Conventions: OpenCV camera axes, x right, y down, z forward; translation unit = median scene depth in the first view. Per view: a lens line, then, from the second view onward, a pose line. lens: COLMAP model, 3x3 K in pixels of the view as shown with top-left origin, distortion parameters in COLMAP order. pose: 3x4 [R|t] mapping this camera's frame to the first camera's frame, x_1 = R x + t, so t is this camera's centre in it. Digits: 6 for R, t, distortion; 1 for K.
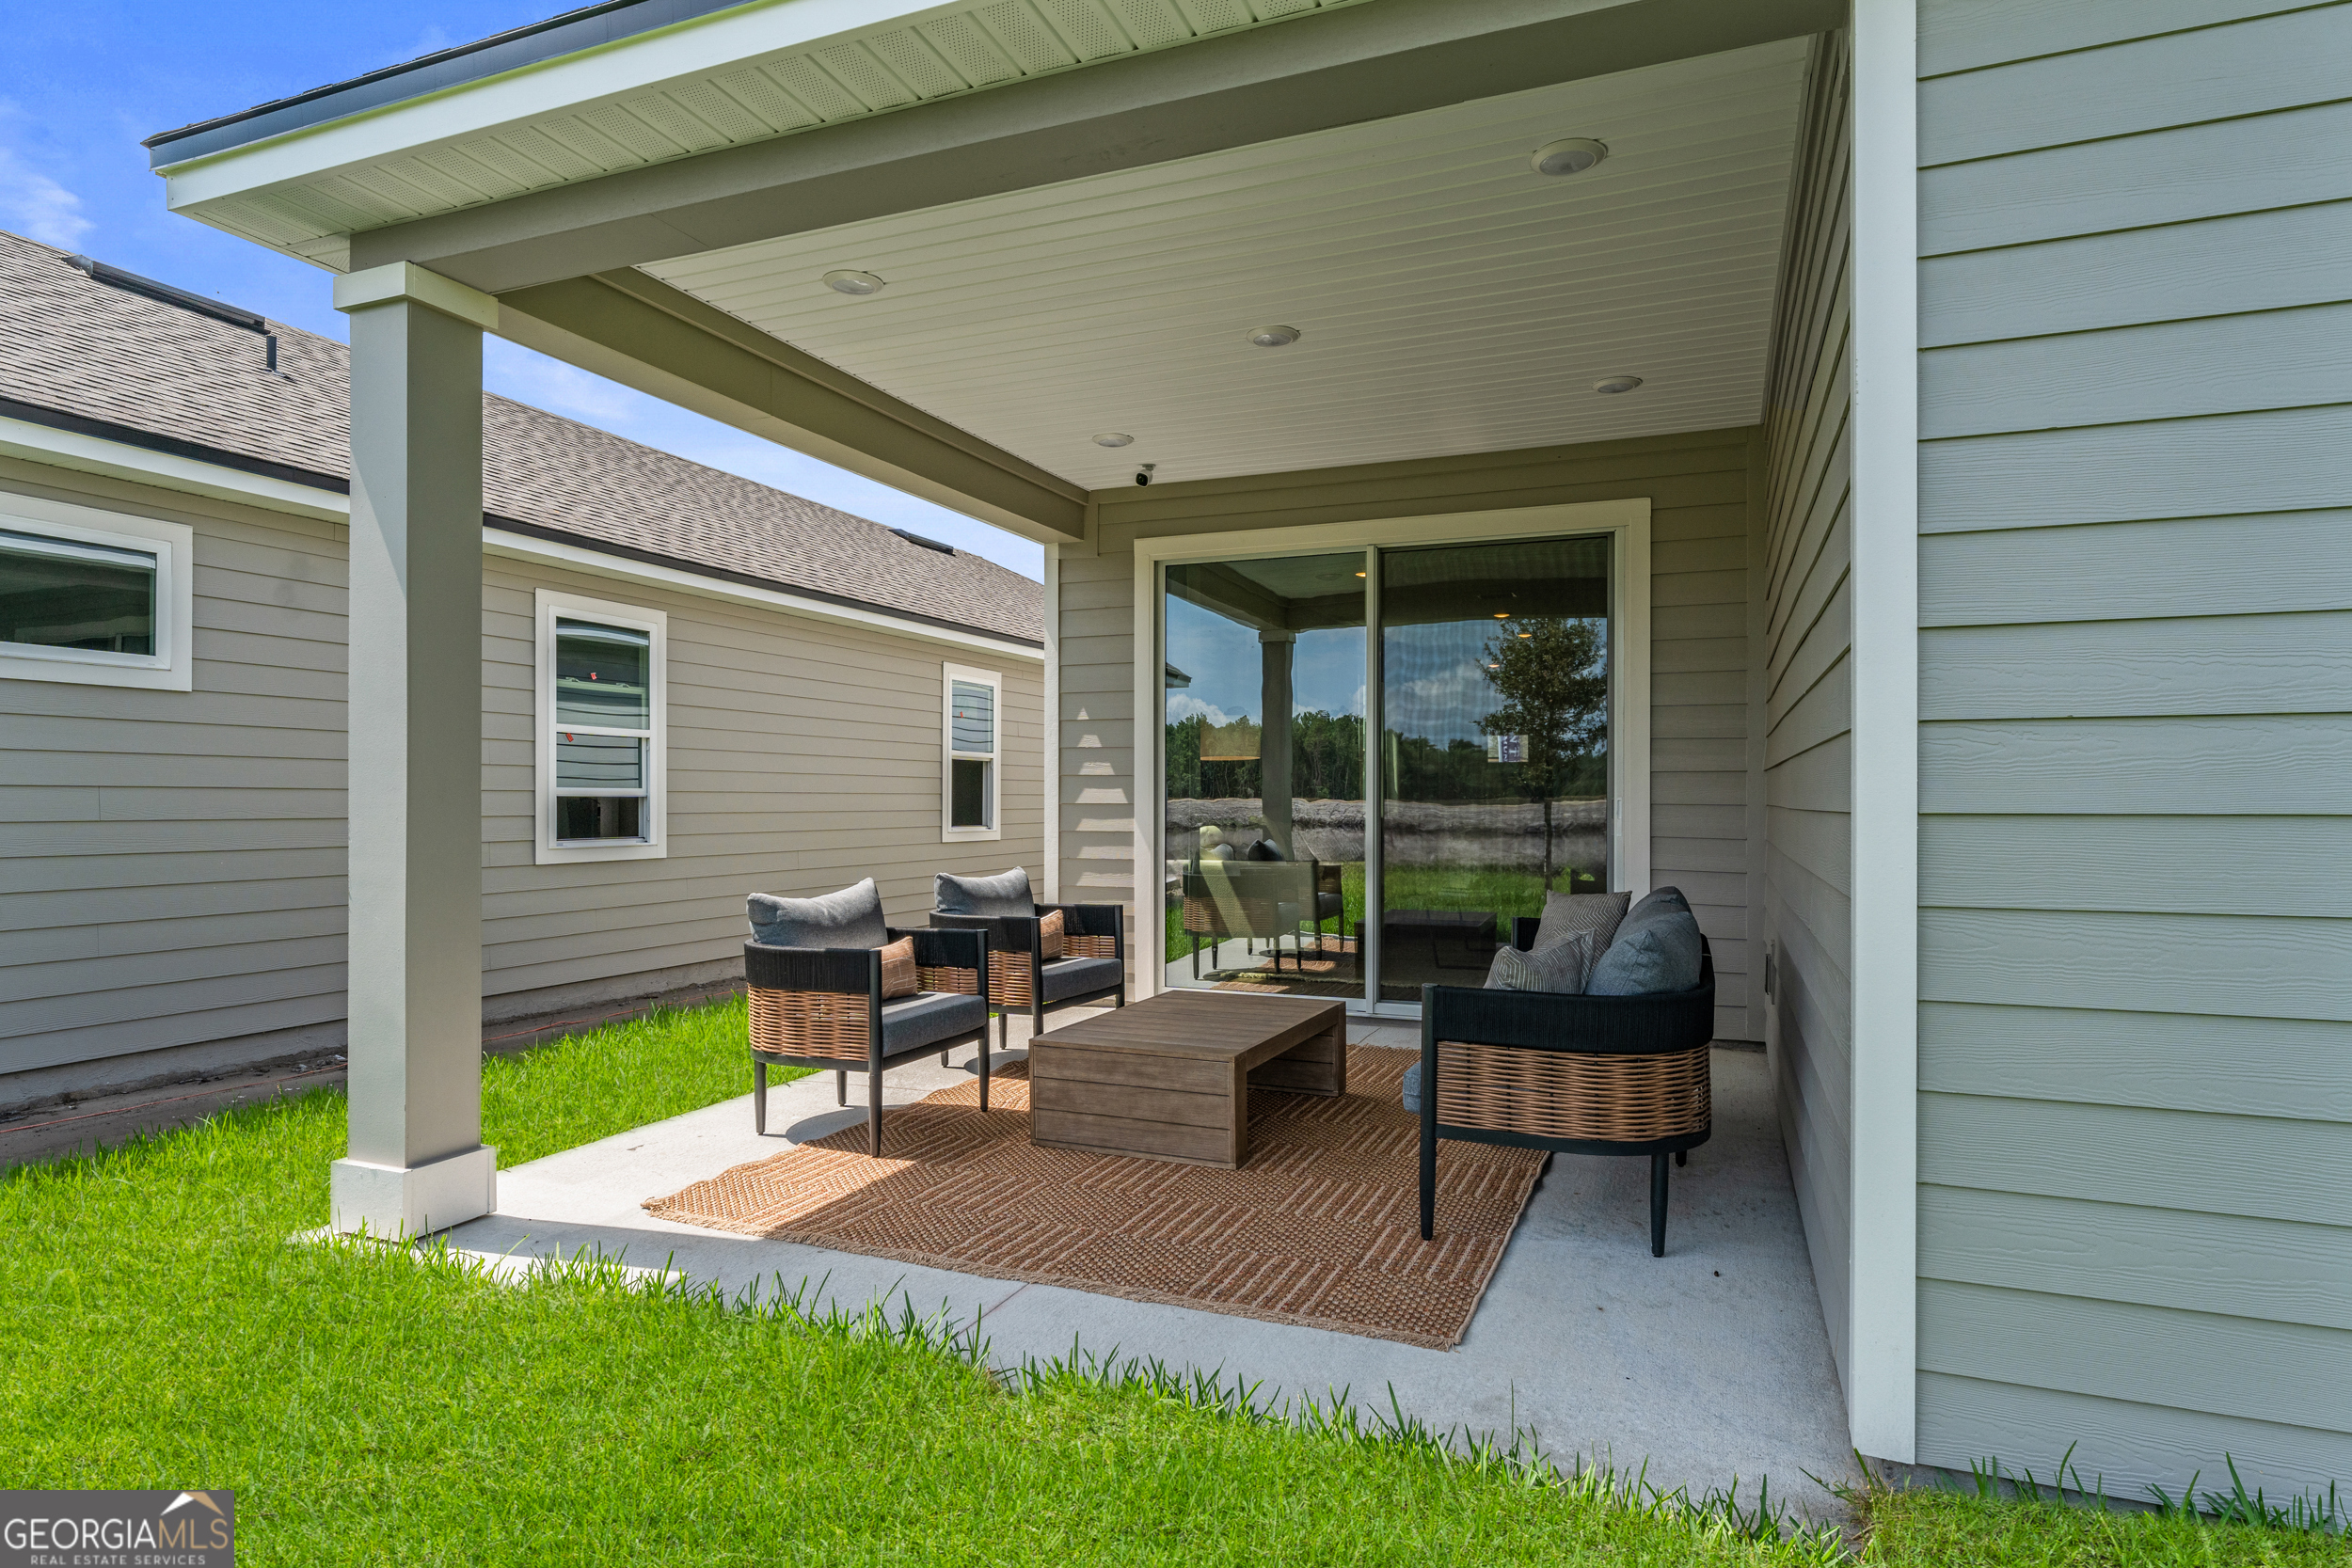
lens RADIAL K [[1304.0, 0, 1181.9], [0, 1304.0, 797.1], [0, 0, 1]] dist [0.002111, 0.000159]
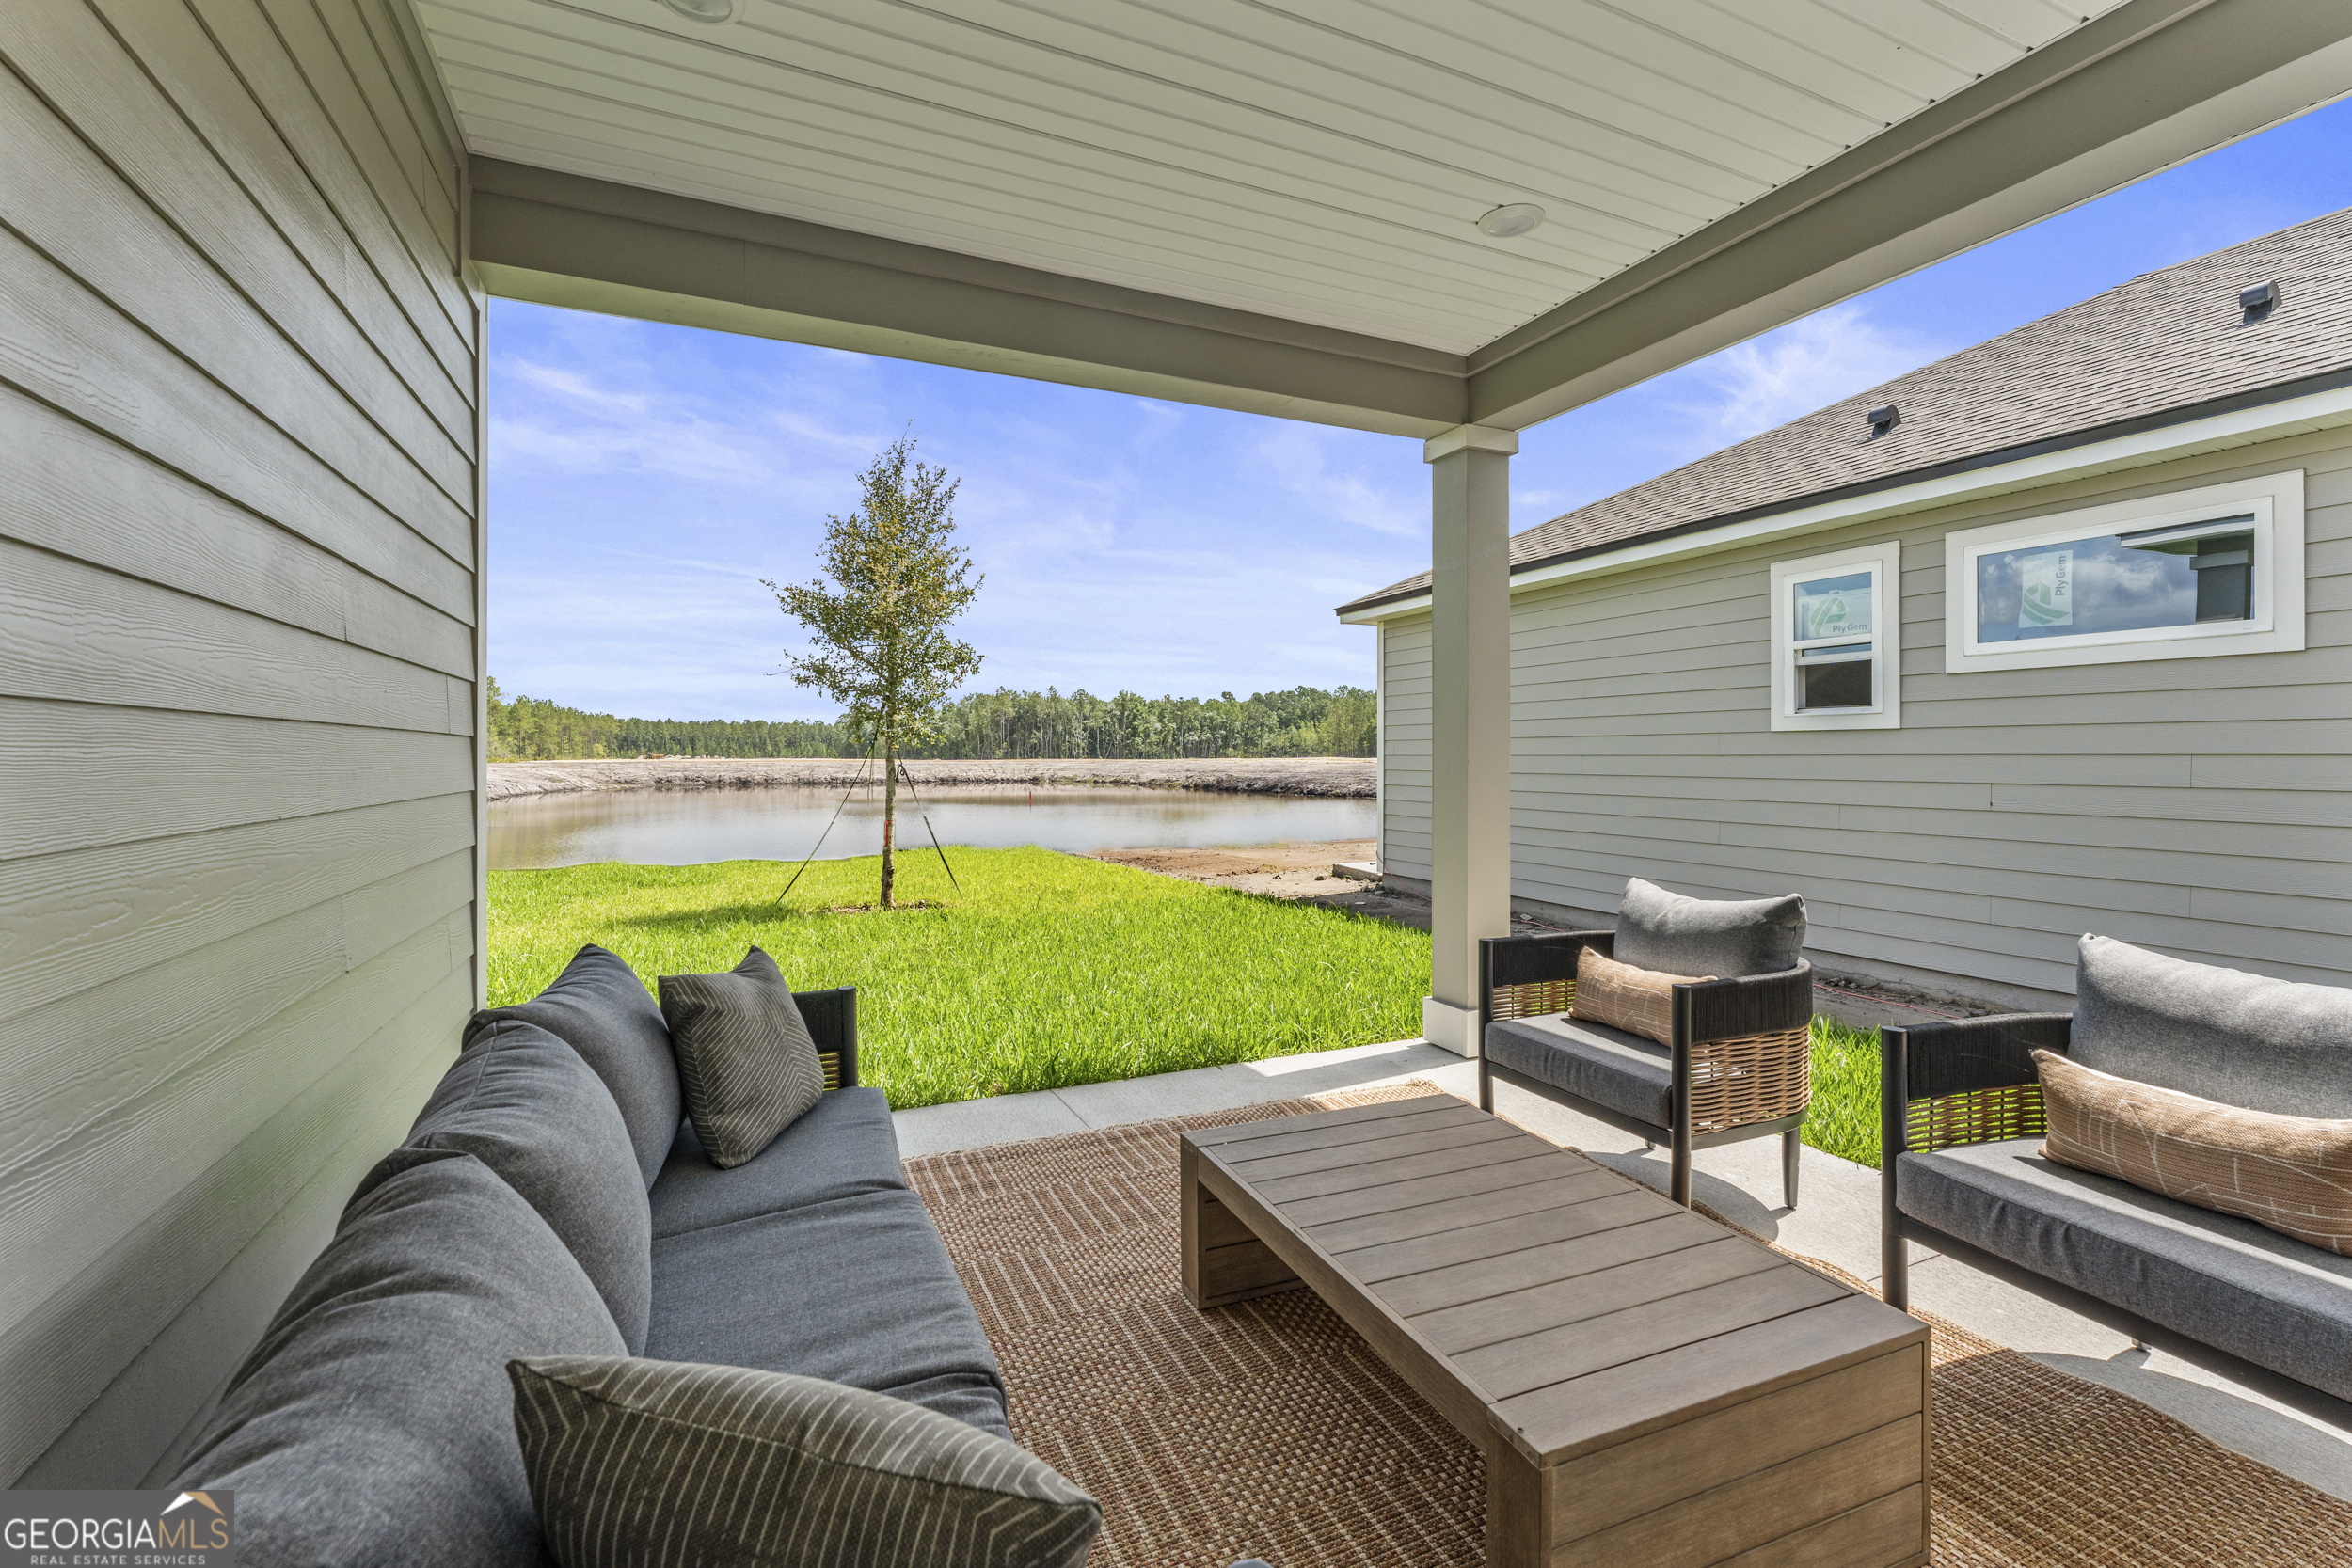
lens RADIAL K [[1022.2, 0, 1181.9], [0, 1022.2, 765.5], [0, 0, 1]] dist [-0.001315, -0.000104]
pose [[-0.696103, 0.007915, -0.717898, 0.319567], [0.007789, 0.999964, 0.003472, -0.008797], [0.717899, -0.003175, -0.696140, 0.986667]]
